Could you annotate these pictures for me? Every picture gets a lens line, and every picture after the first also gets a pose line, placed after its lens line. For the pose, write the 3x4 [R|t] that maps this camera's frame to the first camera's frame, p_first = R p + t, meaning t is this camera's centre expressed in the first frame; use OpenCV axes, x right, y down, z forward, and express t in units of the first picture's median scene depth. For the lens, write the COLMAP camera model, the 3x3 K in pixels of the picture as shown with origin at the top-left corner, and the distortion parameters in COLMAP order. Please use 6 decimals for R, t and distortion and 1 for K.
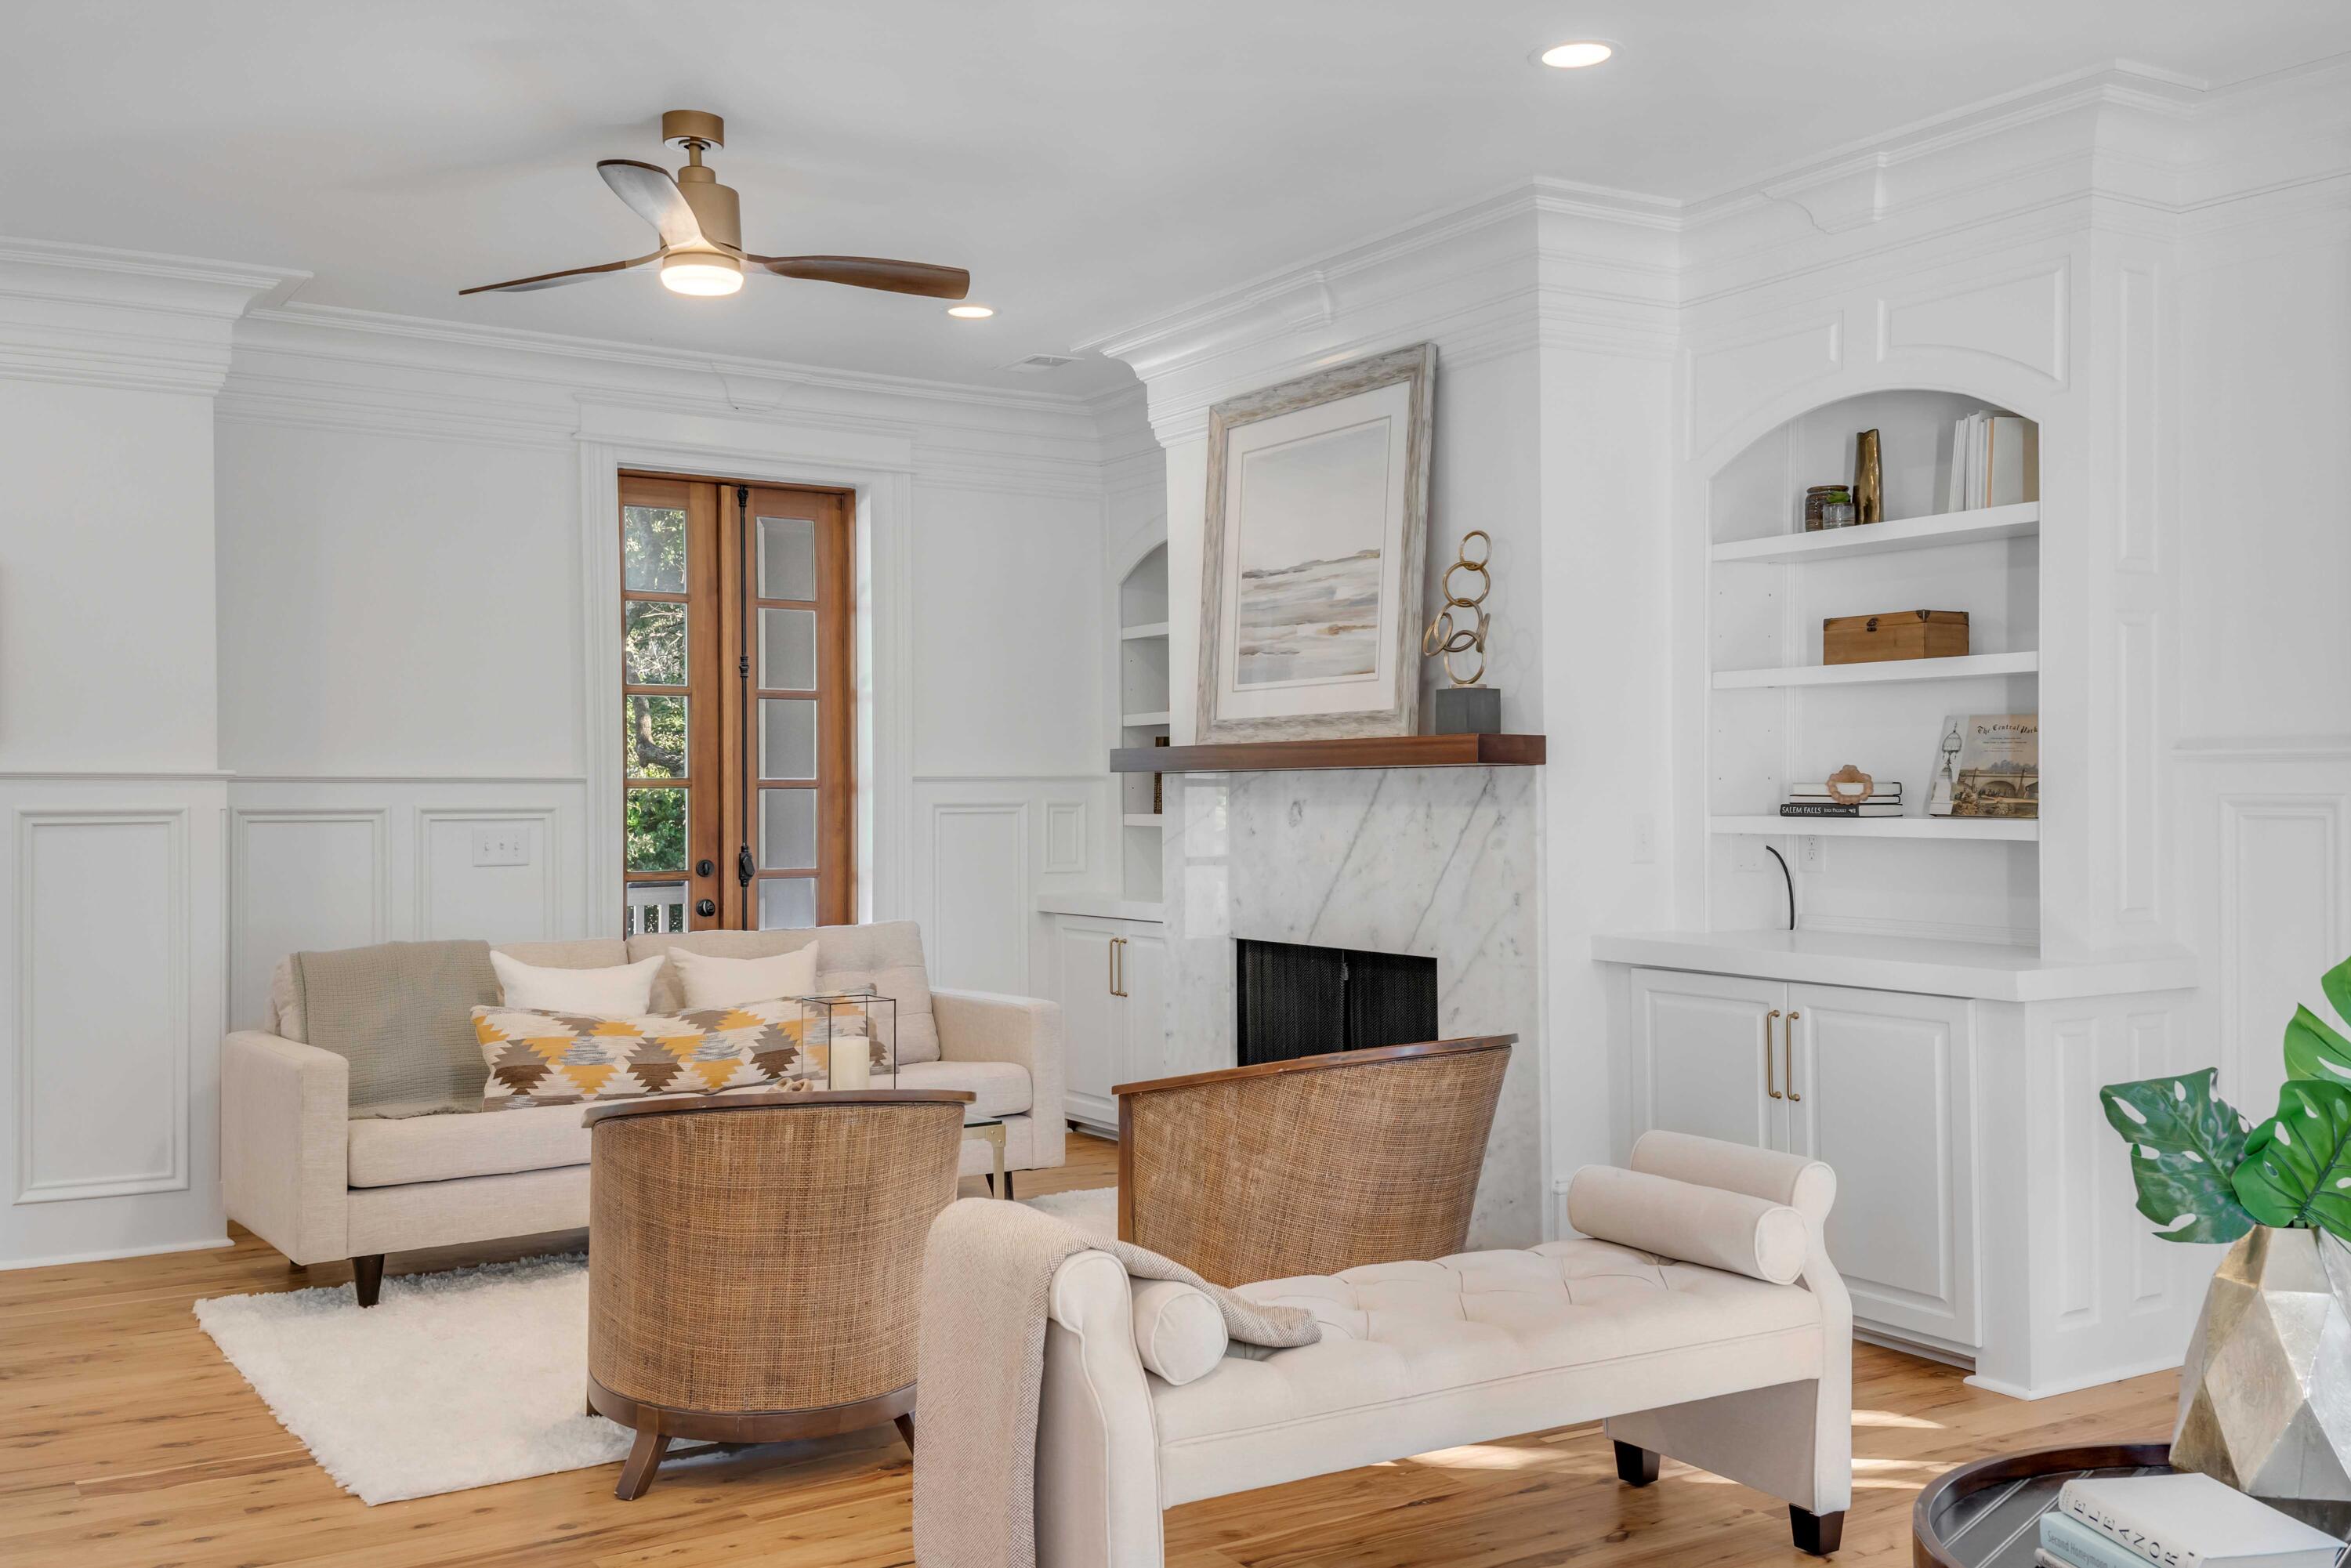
lens RADIAL K [[2253.6, 0, 1181.2], [0, 2253.6, 822.4], [0, 0, 1]] dist [0.127149, -0.014748]
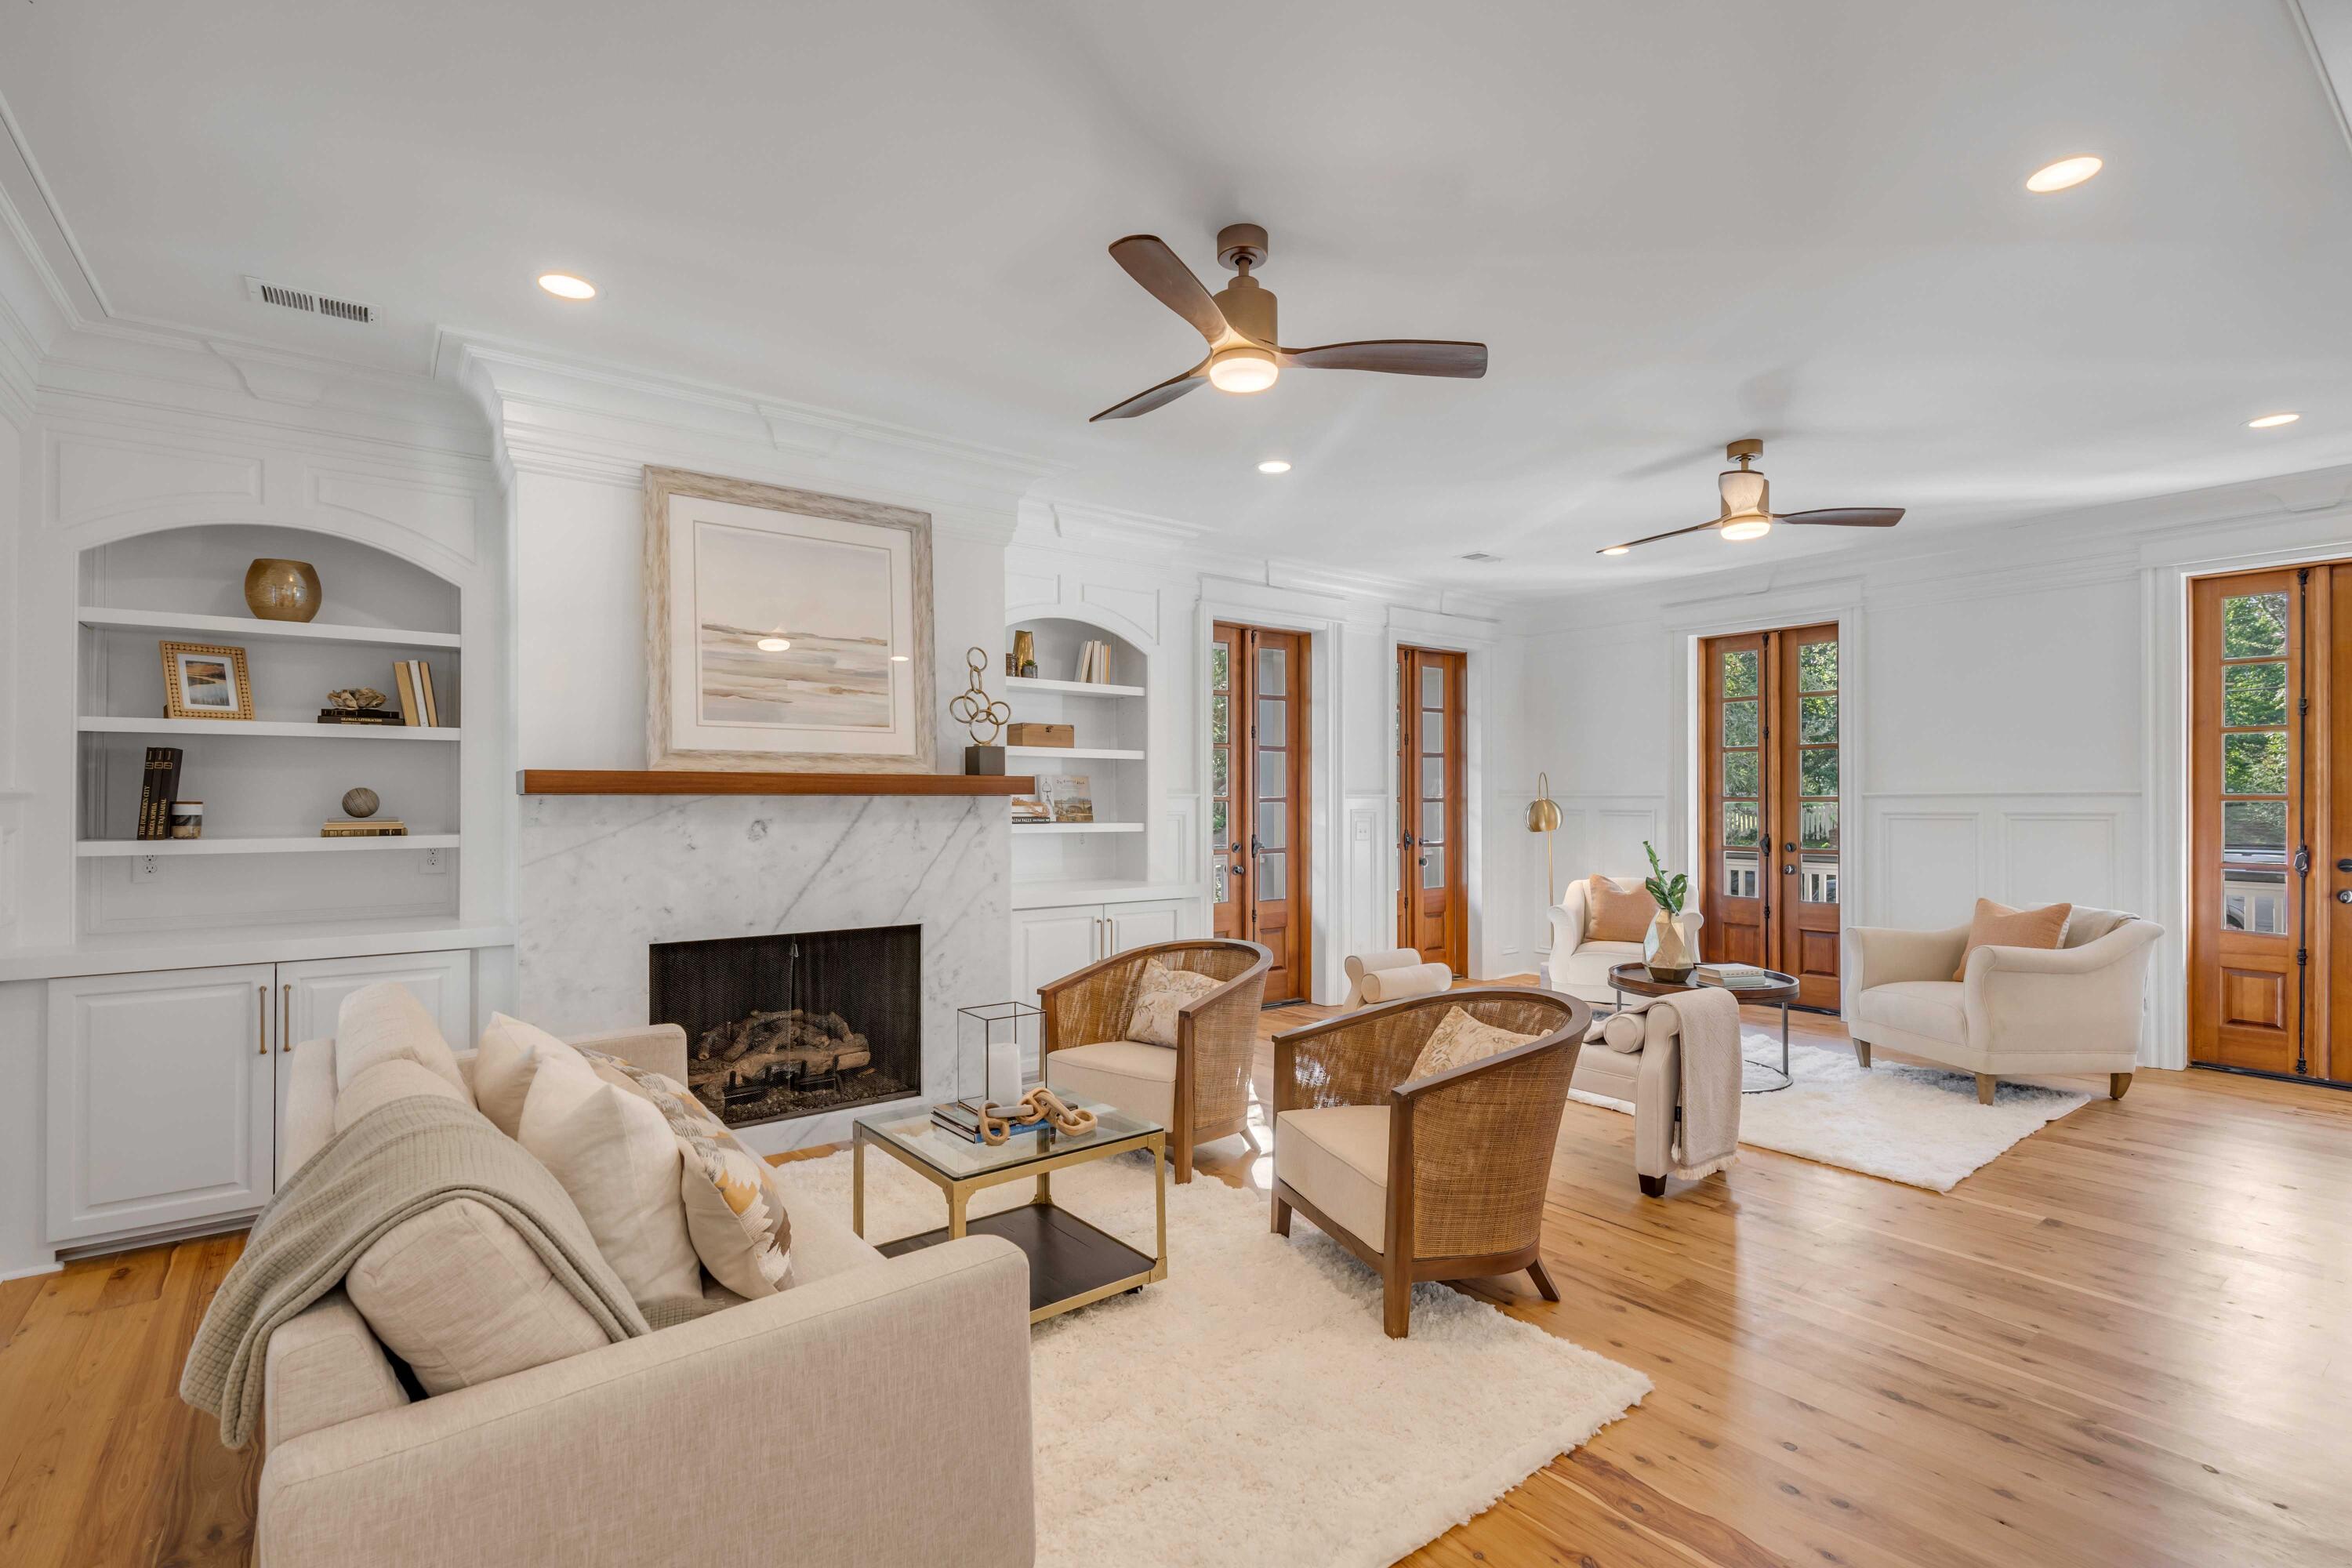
lens RADIAL K [[1072.2, 0, 1190.3], [0, 1072.2, 798.3], [0, 0, 1]] dist [0.002608, -0.000379]
pose [[-0.109567, 0.008462, 0.993943, -0.623468], [0.016625, 0.999839, -0.006679, -0.015141], [-0.993840, 0.015793, -0.109690, 0.923448]]
